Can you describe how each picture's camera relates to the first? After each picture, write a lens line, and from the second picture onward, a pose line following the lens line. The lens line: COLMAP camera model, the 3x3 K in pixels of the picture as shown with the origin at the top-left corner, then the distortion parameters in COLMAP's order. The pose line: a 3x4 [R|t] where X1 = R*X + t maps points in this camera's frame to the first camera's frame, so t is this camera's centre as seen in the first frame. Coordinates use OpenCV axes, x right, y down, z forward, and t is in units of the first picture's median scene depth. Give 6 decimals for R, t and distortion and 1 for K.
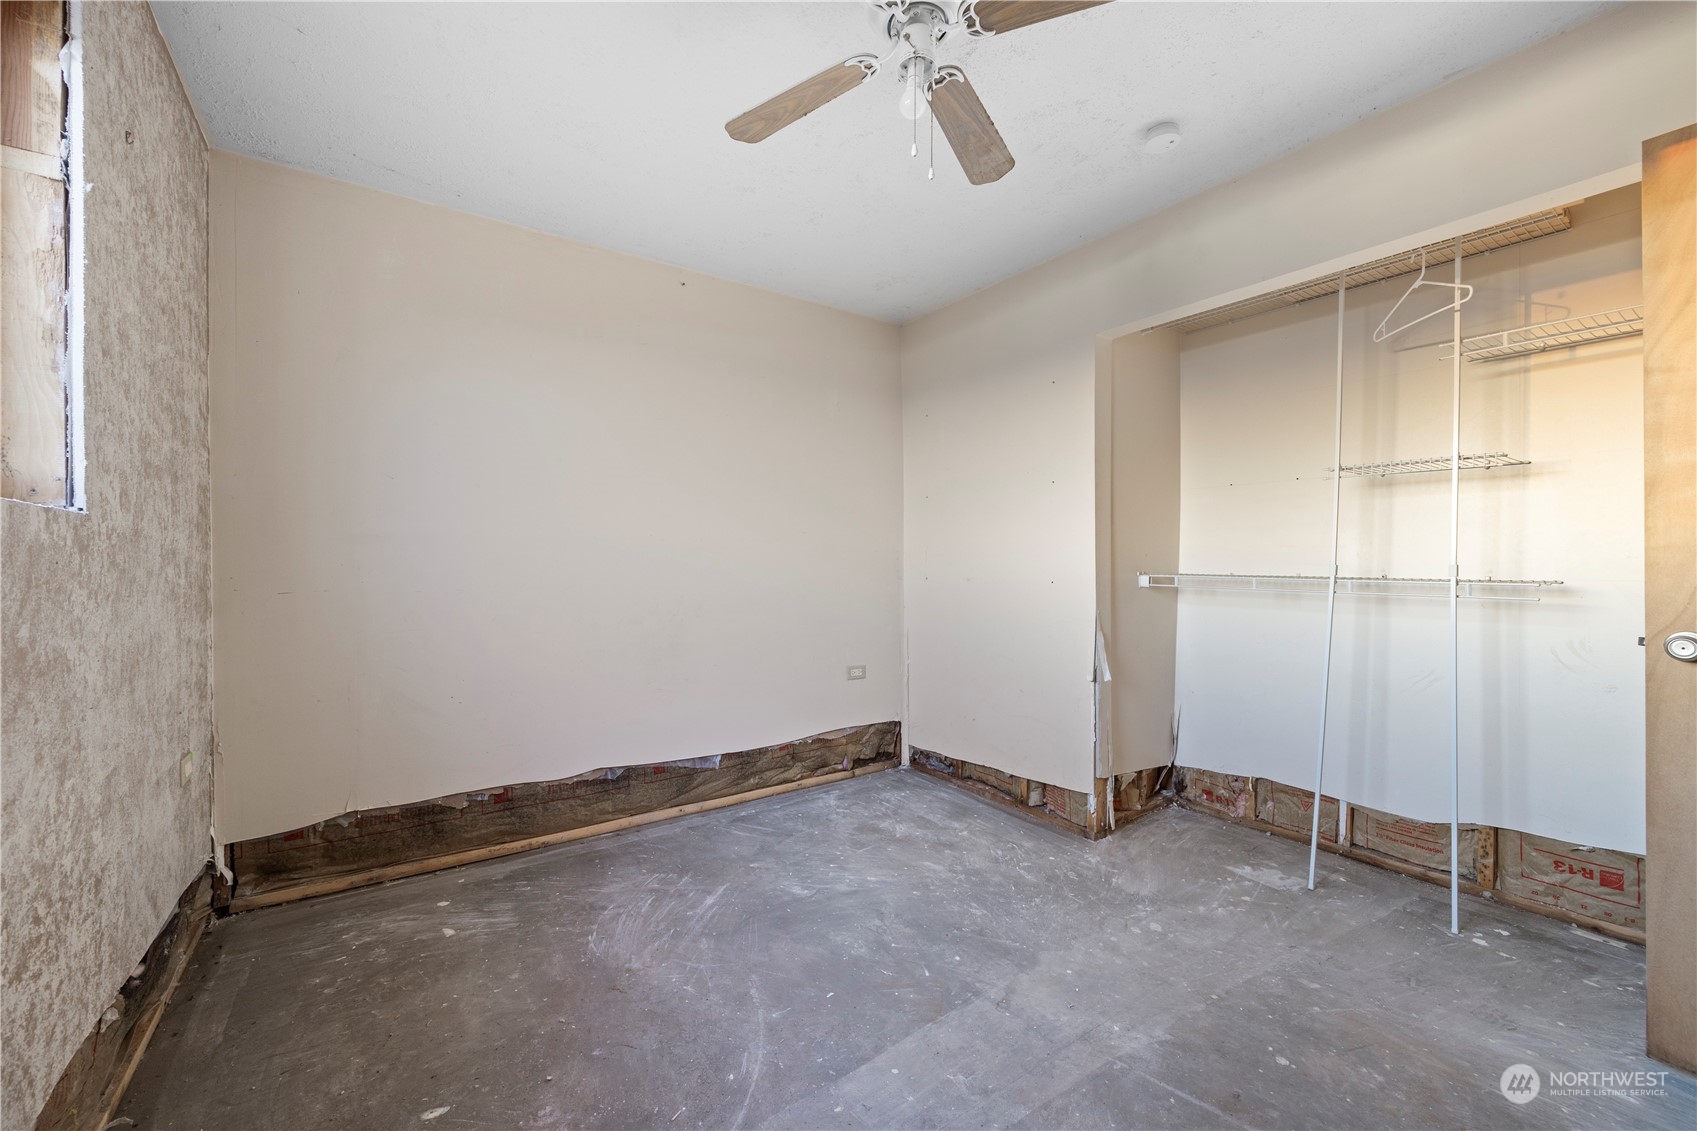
lens RADIAL K [[679.5, 0, 848.2], [0, 679.5, 559.6], [0, 0, 1]] dist [-0.001840, 0.000562]
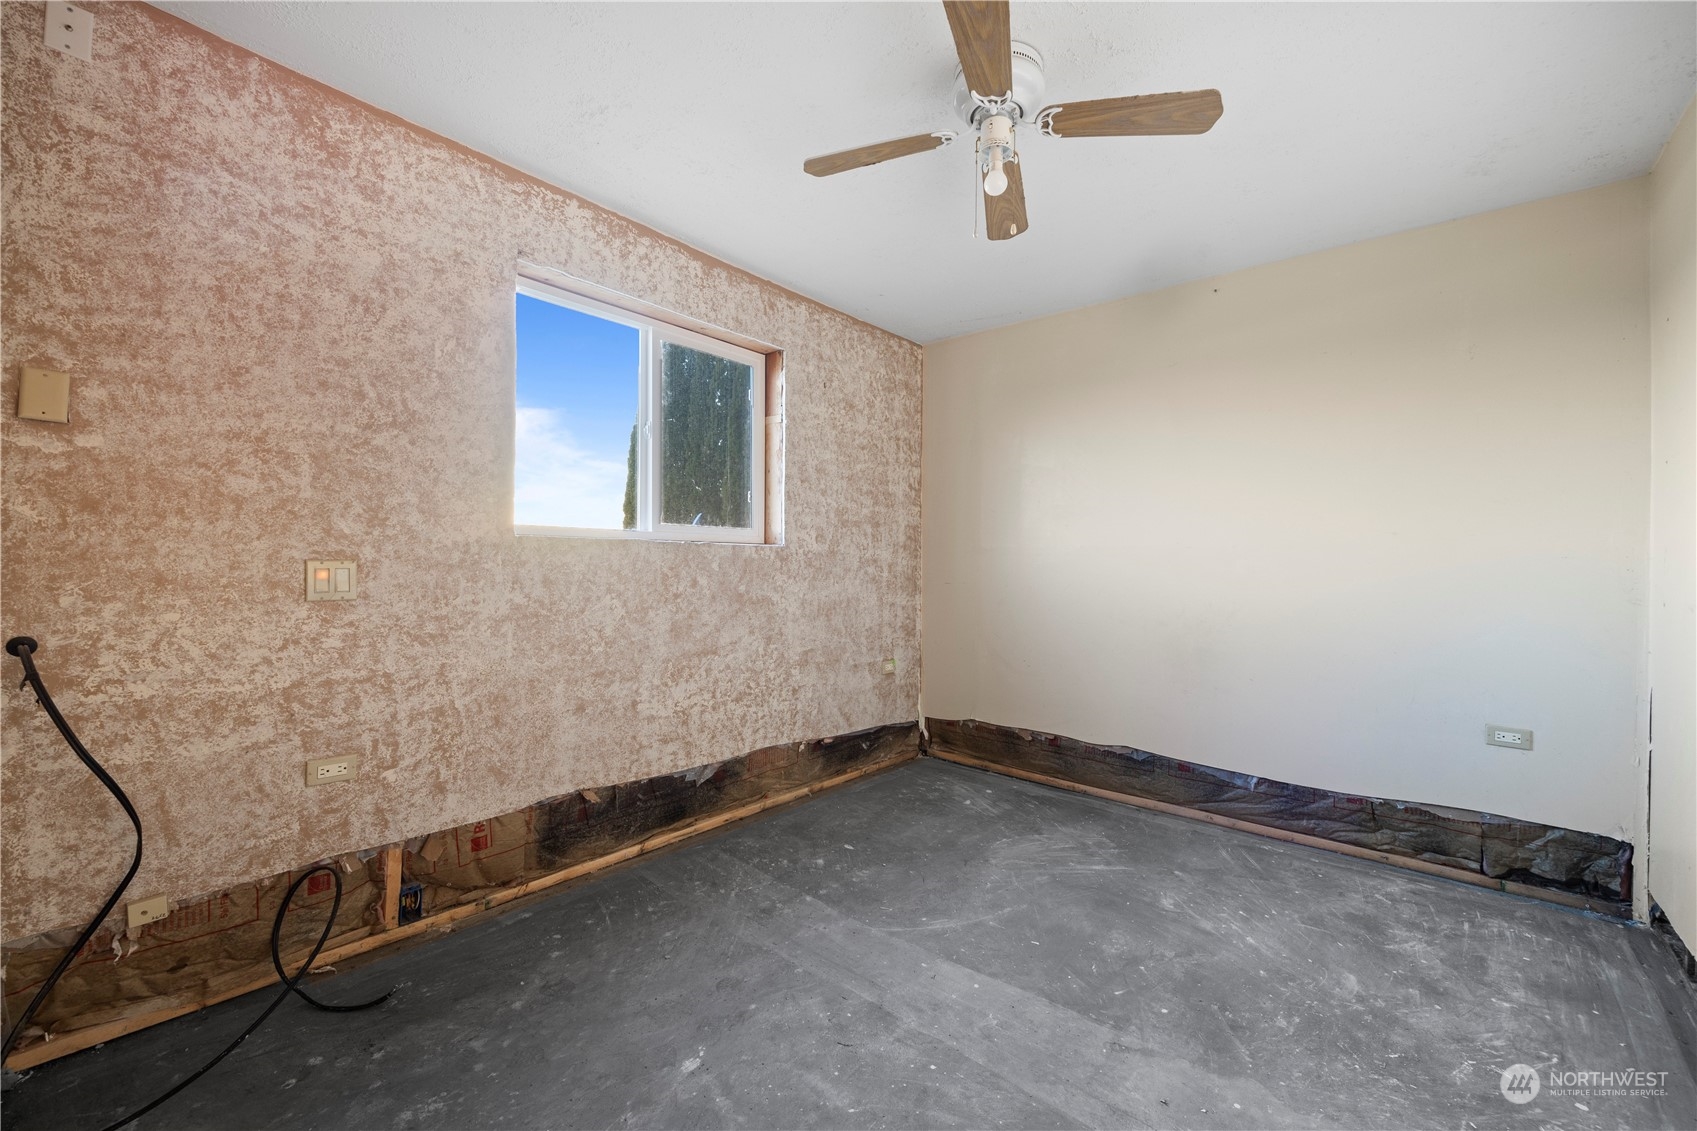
lens RADIAL K [[679.5, 0, 848.2], [0, 679.5, 559.6], [0, 0, 1]] dist [-0.001840, 0.000562]
pose [[0.250445, 0.001326, -0.968130, 0.643215], [-0.007963, 0.999968, -0.000690, -0.006800], [0.968098, 0.007882, 0.250447, 0.249937]]
